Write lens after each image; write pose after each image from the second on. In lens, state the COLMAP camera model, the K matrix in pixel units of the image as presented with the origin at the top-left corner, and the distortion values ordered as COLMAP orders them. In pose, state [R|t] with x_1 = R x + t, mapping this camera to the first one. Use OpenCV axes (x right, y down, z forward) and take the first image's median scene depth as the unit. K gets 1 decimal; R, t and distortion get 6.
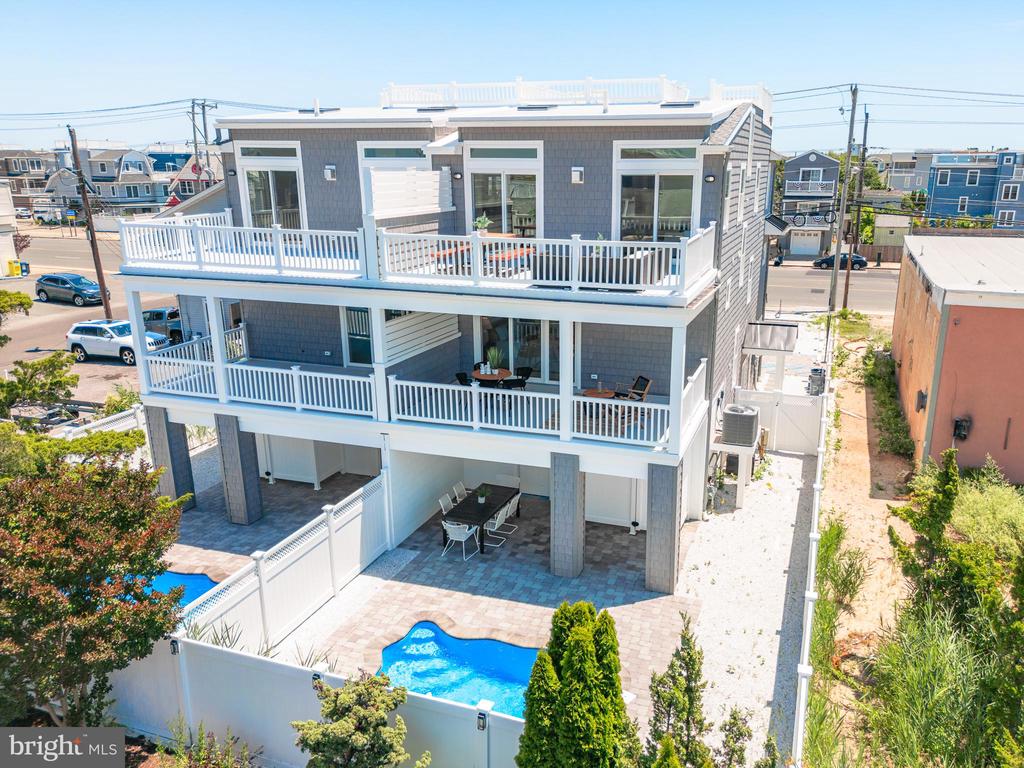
lens RADIAL K [[807.7, 0, 565.5], [0, 807.7, 414.9], [0, 0, 1]] dist [0.061379, -0.033482]
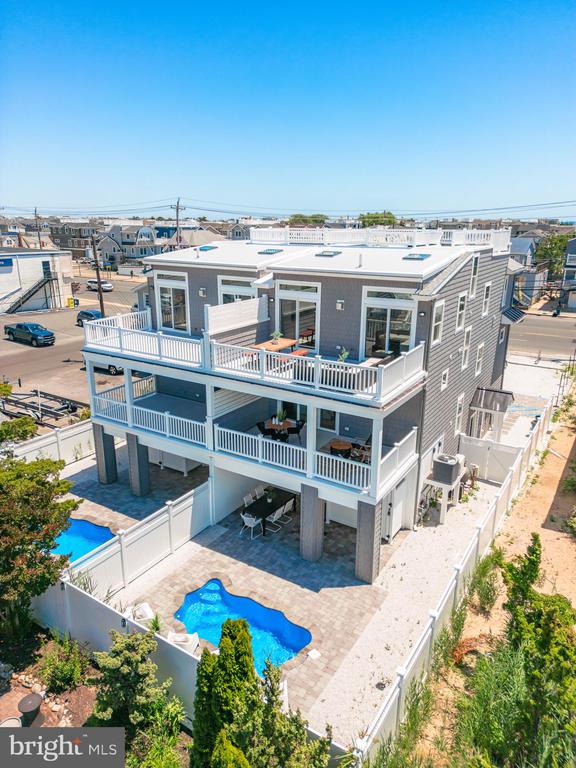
lens RADIAL K [[546.4, 0, 286.1], [0, 546.4, 386.3], [0, 0, 1]] dist [0.059220, -0.029506]
pose [[0.970196, 0.072788, -0.231131, 0.178795], [-0.074321, 0.997232, 0.002078, -0.137832], [0.230643, 0.015162, 0.972920, -0.064631]]
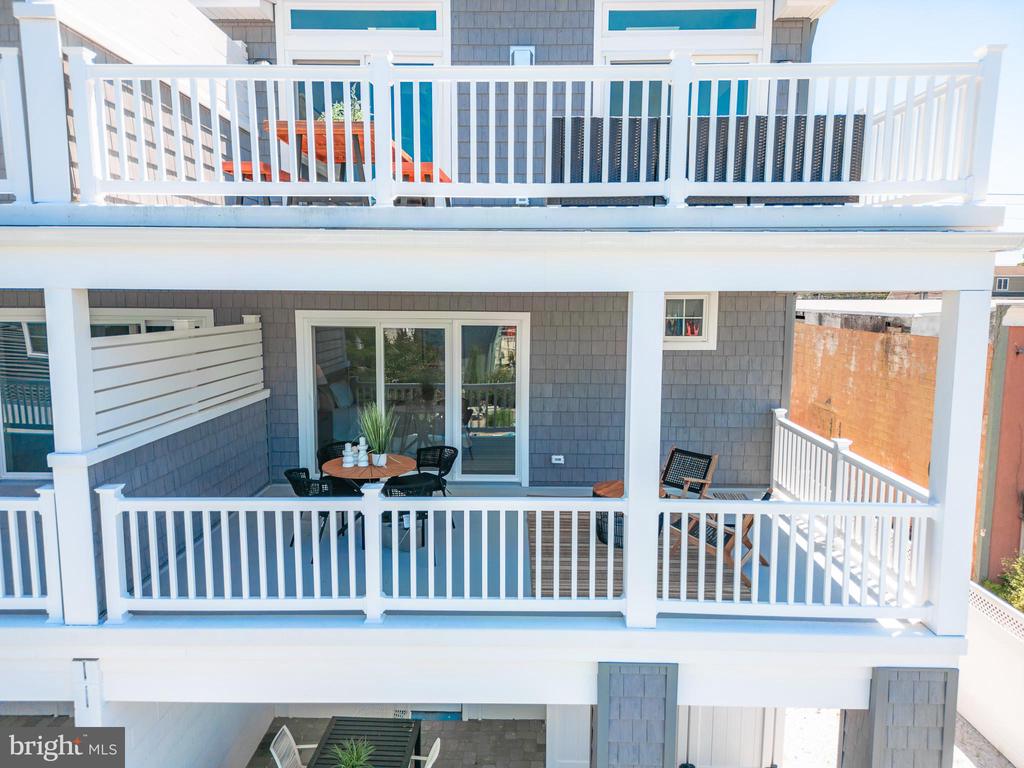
lens RADIAL K [[728.5, 0, 507.4], [0, 728.5, 379.6], [0, 0, 1]] dist [0.059220, -0.029506]
pose [[0.957394, -0.035257, 0.286625, -0.139236], [0.086296, 0.982098, -0.167444, -0.025384], [-0.275590, 0.185044, 0.943297, 0.636977]]
